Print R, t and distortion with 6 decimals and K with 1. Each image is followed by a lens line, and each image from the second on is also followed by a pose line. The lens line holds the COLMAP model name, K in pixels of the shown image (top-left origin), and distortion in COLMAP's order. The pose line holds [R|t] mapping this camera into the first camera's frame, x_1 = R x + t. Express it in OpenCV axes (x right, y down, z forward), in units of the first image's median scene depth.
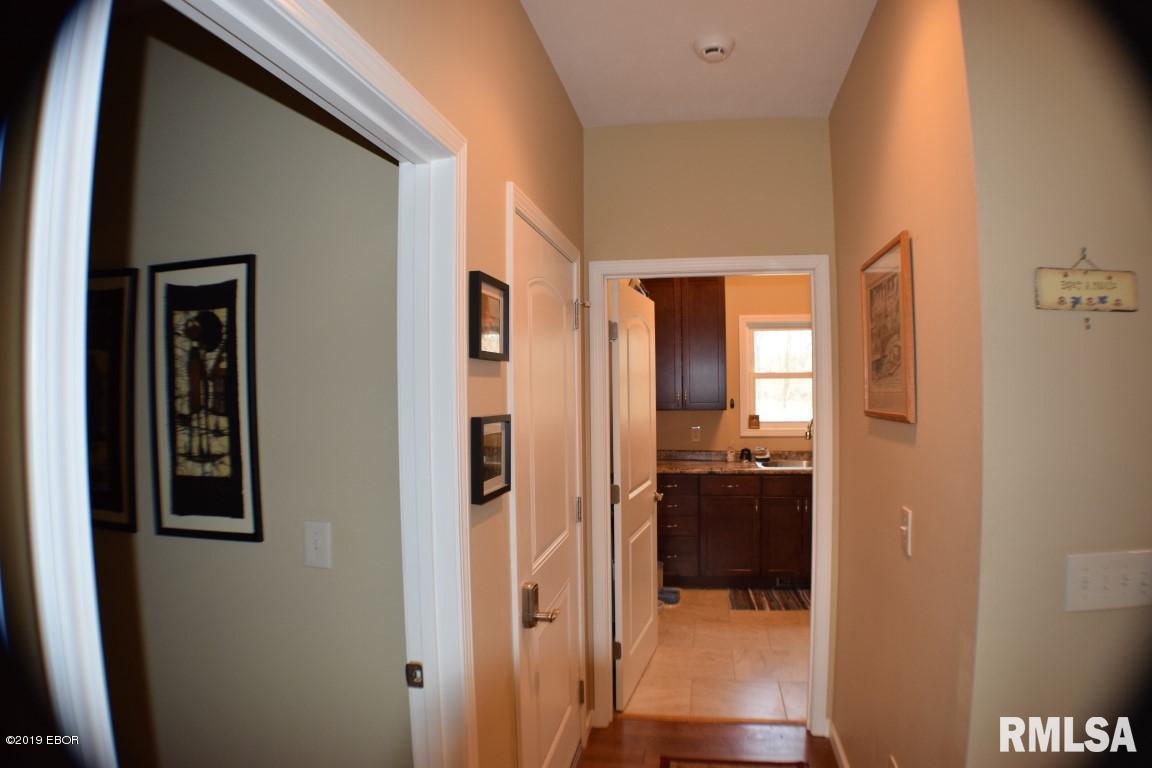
lens RADIAL K [[703.1, 0, 576.0], [0, 703.1, 384.0], [0, 0, 1]] dist [-0.203540, 0.052935]
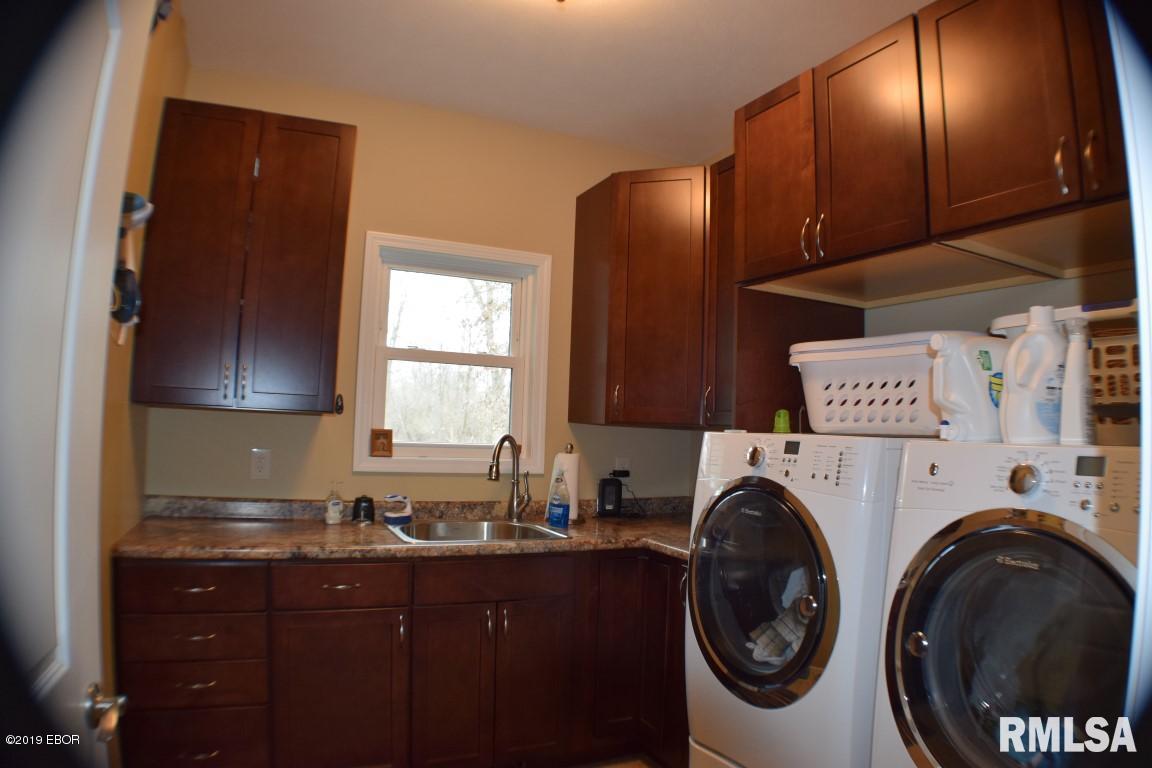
lens RADIAL K [[703.1, 0, 576.0], [0, 703.1, 384.0], [0, 0, 1]] dist [-0.203540, 0.052935]
pose [[0.811791, 0.074742, 0.579146, 0.080358], [-0.046398, 0.996895, -0.063618, 0.037910], [-0.582103, 0.024773, 0.812738, 0.520874]]
